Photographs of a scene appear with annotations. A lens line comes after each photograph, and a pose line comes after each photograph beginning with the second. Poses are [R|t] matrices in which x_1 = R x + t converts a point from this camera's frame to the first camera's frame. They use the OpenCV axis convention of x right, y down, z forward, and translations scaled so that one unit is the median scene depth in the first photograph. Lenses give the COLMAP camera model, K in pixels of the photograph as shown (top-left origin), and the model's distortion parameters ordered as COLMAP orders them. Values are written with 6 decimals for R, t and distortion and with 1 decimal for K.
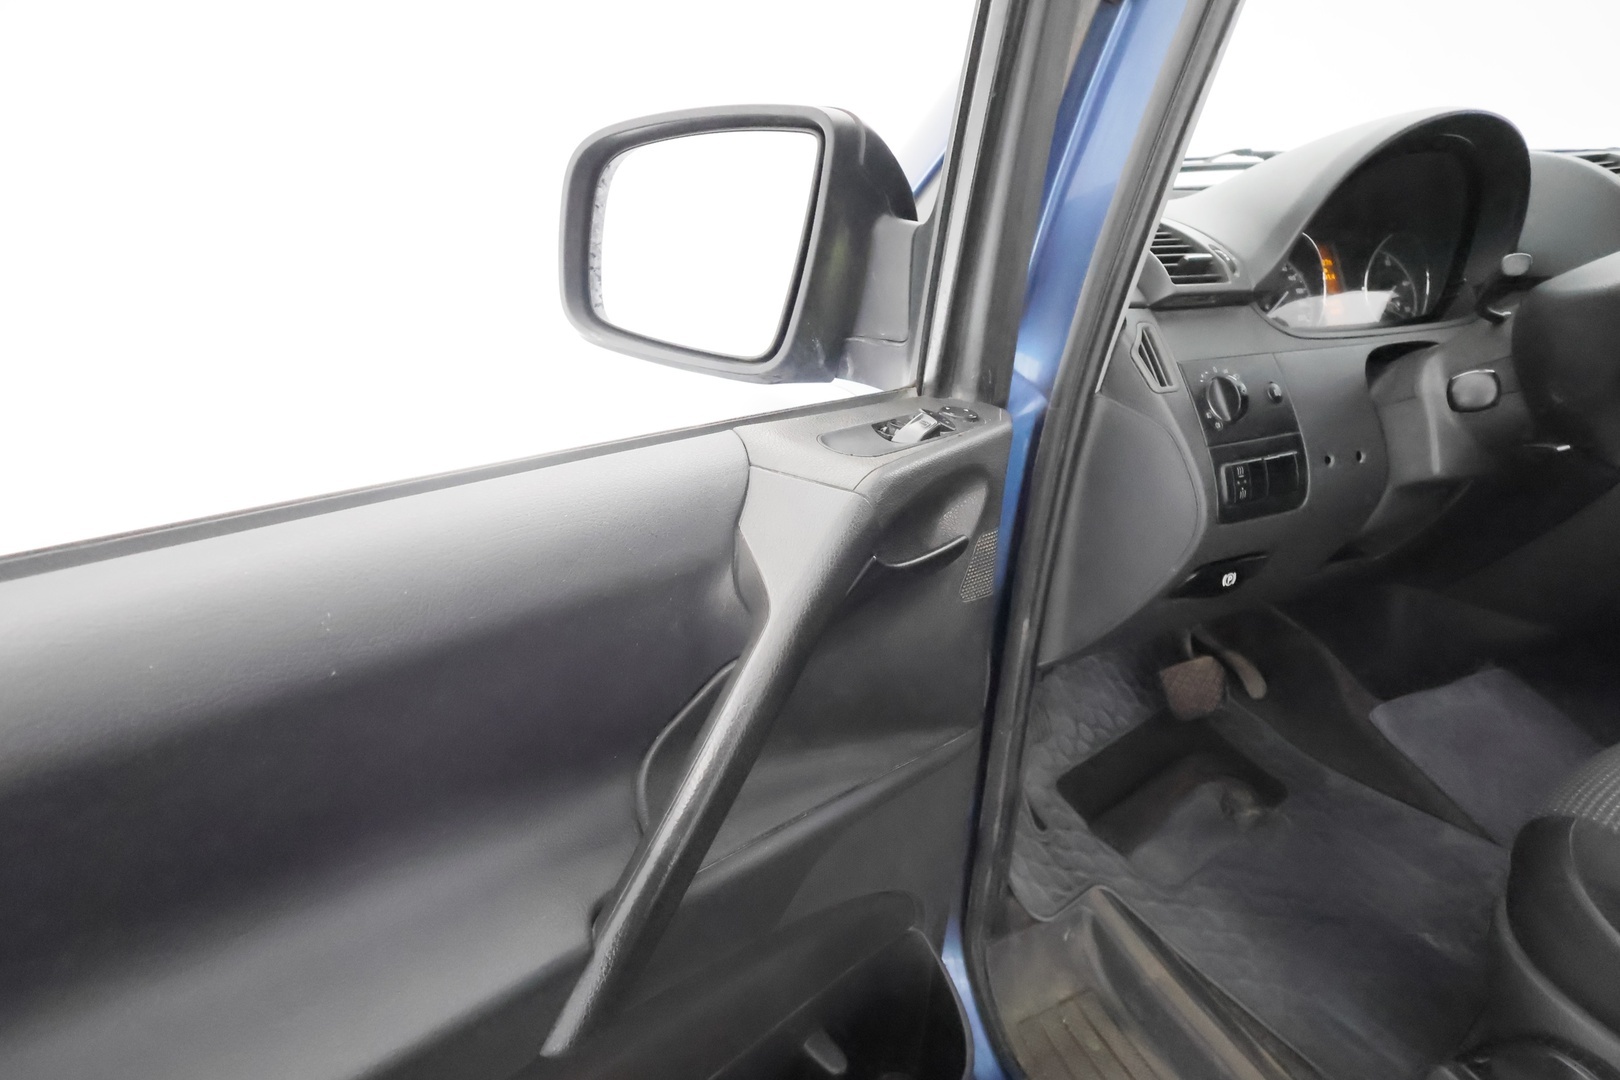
lens RADIAL K [[759.6, 0, 807.5], [0, 759.6, 541.8], [0, 0, 1]] dist [-0.012823, 0.010773]
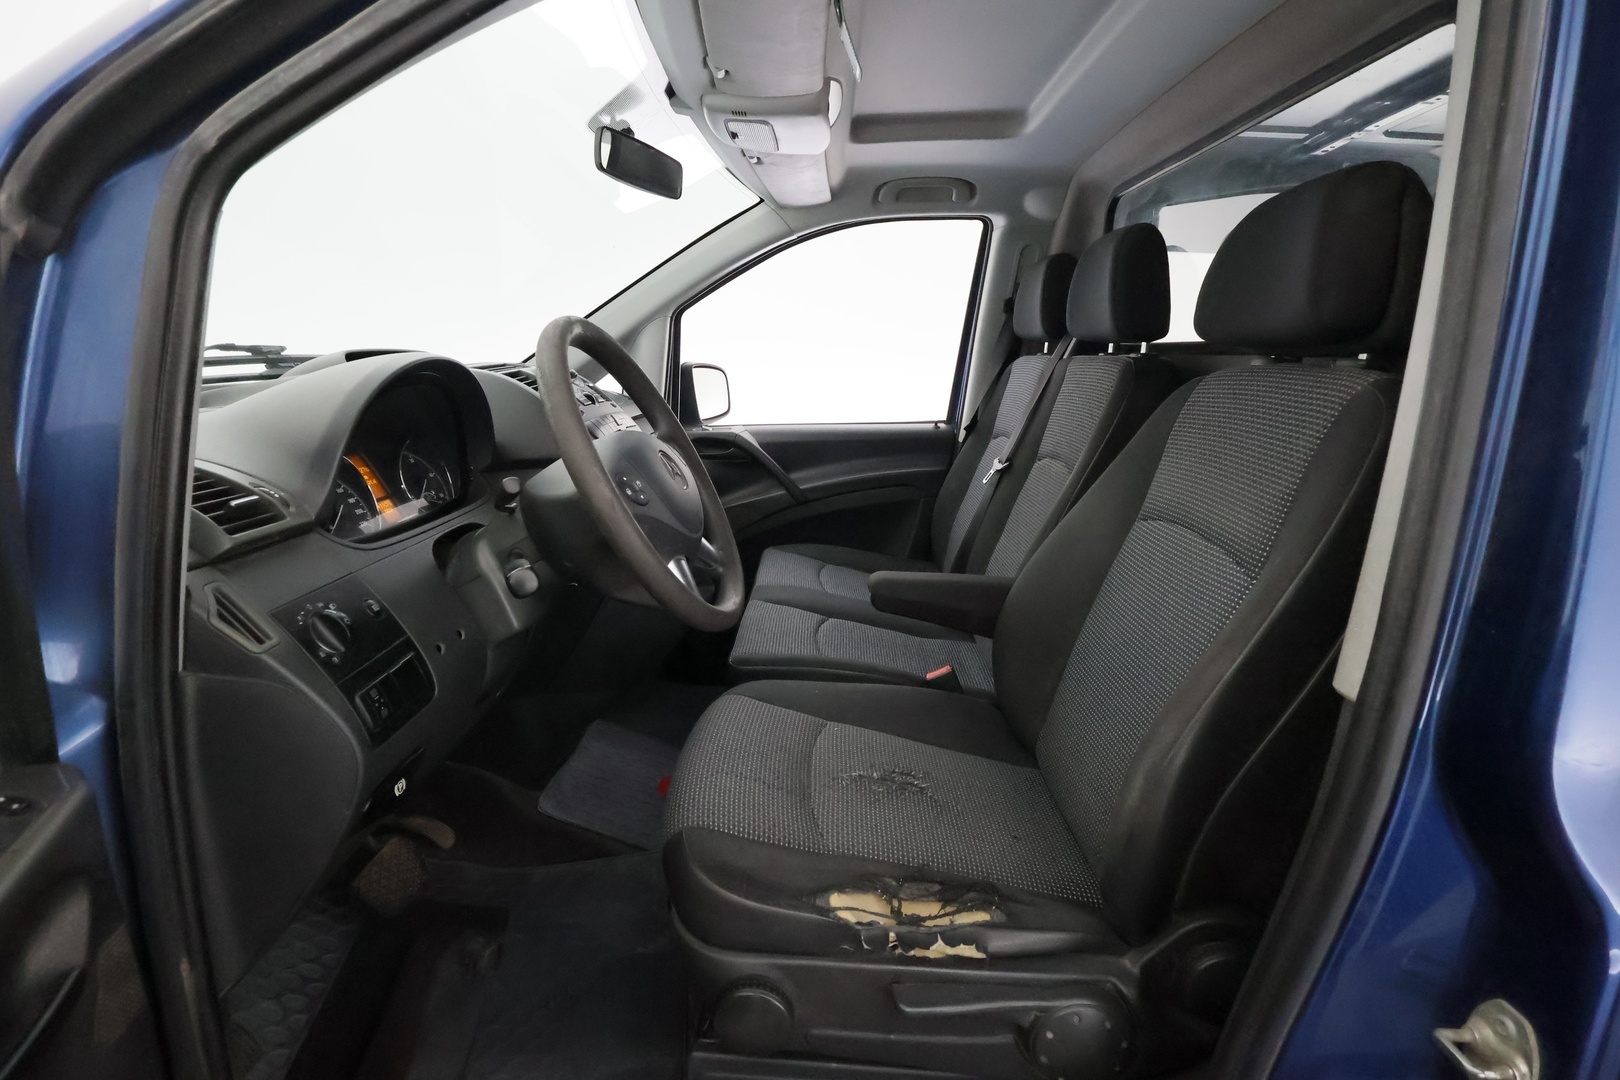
lens RADIAL K [[759.6, 0, 807.5], [0, 759.6, 541.8], [0, 0, 1]] dist [-0.012823, 0.010773]
pose [[0.424029, -0.217836, 0.879060, -0.034692], [0.350332, 0.934532, 0.062594, -0.137036], [-0.835145, 0.281421, 0.472583, -0.032002]]
